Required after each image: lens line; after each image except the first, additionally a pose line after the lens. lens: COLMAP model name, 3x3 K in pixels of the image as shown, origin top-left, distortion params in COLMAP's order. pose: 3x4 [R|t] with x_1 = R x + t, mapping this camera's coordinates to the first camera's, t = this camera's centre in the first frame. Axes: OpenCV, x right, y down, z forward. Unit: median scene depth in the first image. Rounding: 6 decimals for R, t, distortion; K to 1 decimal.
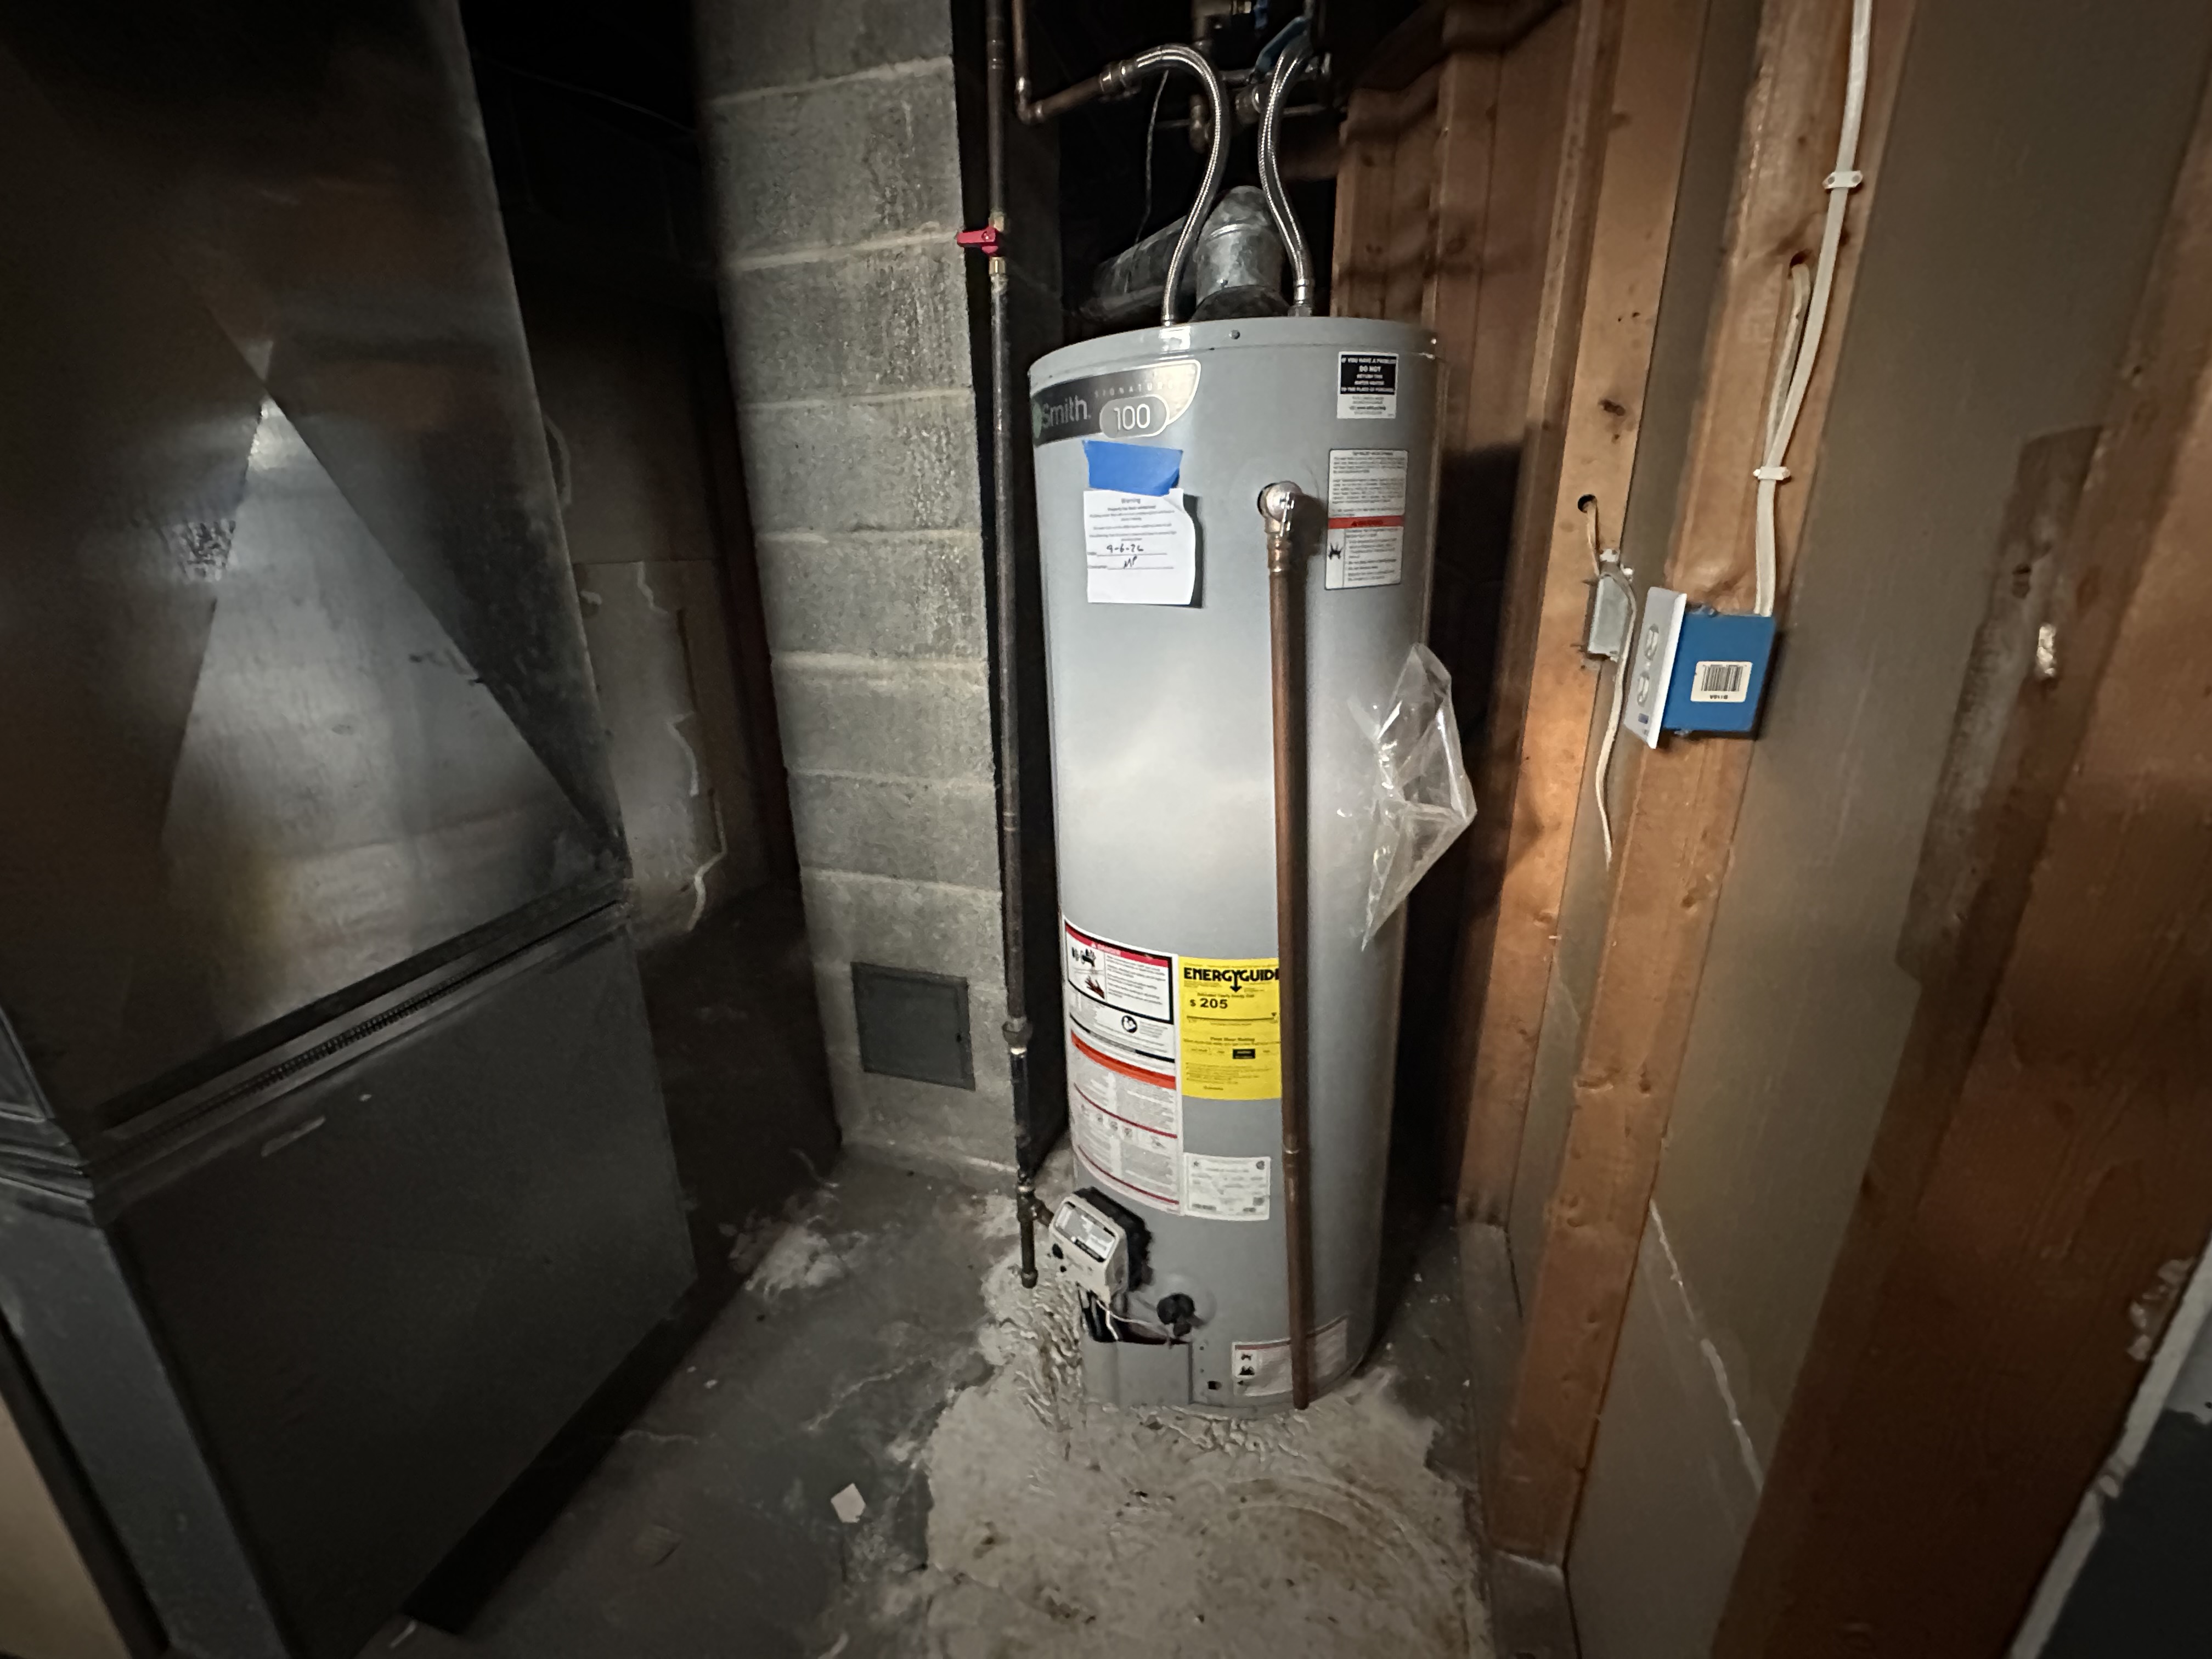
lens RADIAL K [[884.6, 0, 1103.2], [0, 884.6, 824.9], [0, 0, 1]] dist [-0.006187, 0.003044]
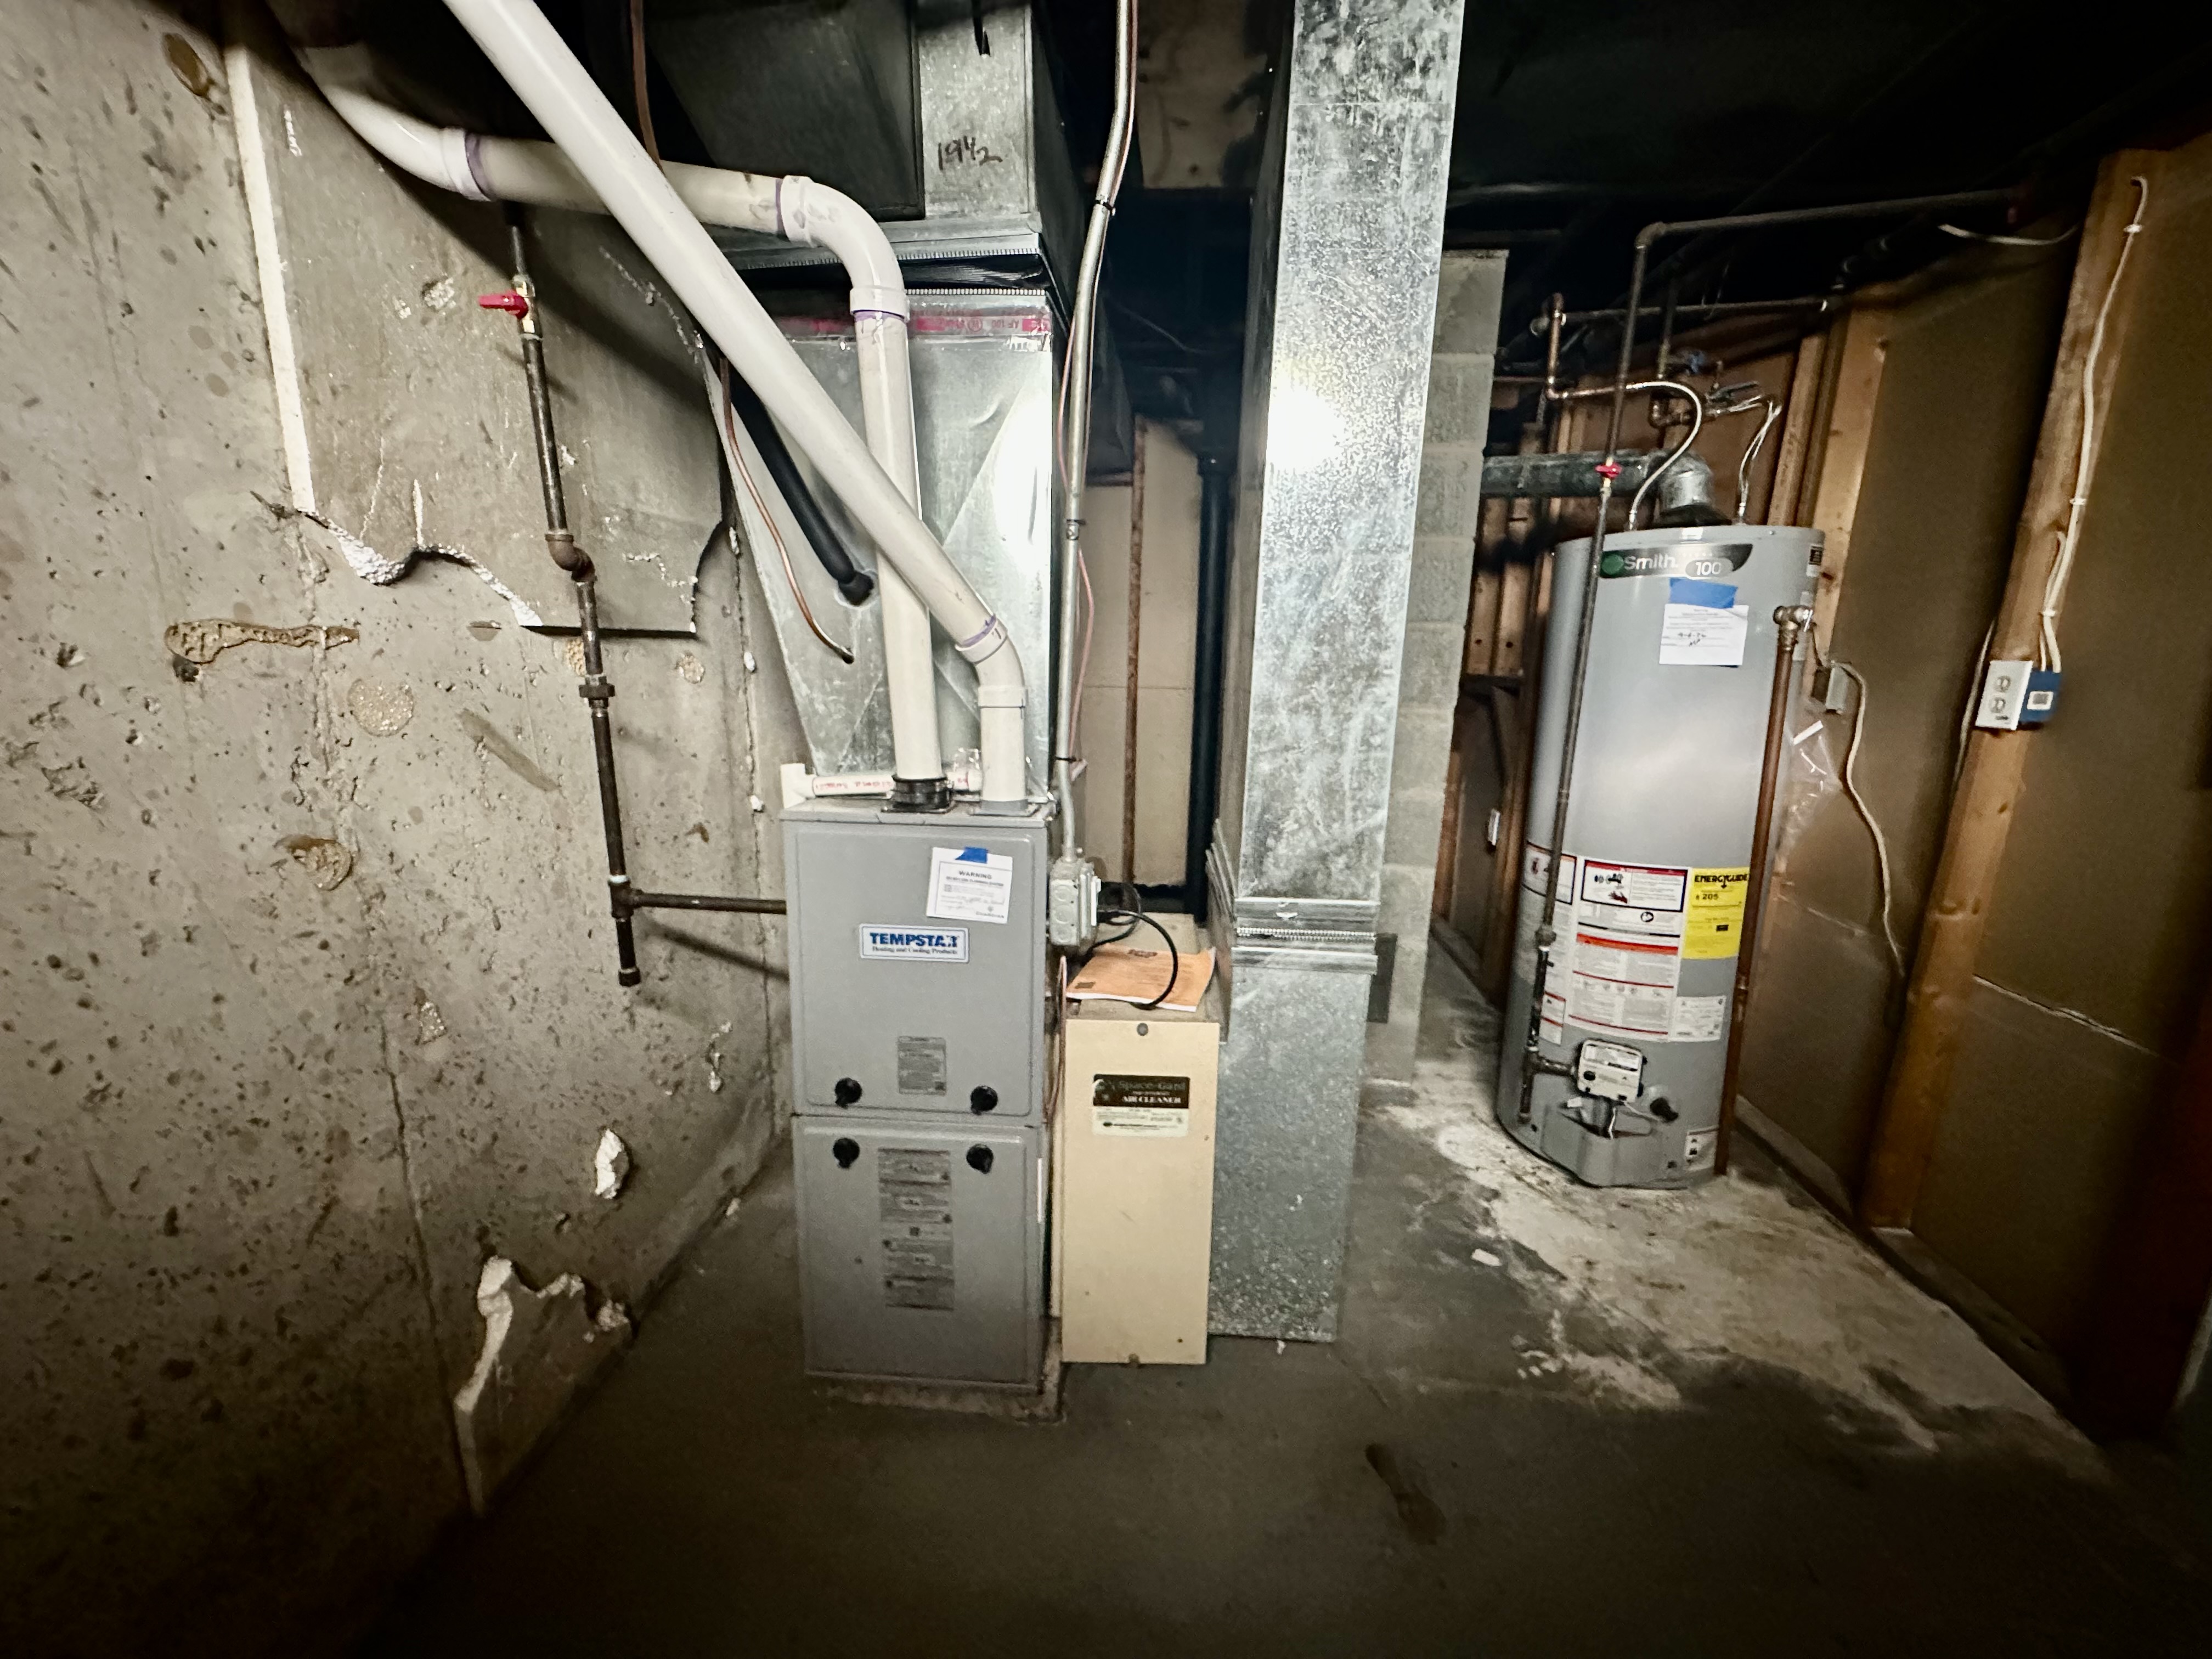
lens RADIAL K [[884.6, 0, 1103.2], [0, 884.6, 824.9], [0, 0, 1]] dist [-0.006187, 0.003044]
pose [[0.978656, 0.005088, 0.205443, -1.311930], [0.020128, 0.992514, -0.120462, 0.234792], [-0.204518, 0.122026, 0.971227, -0.415492]]
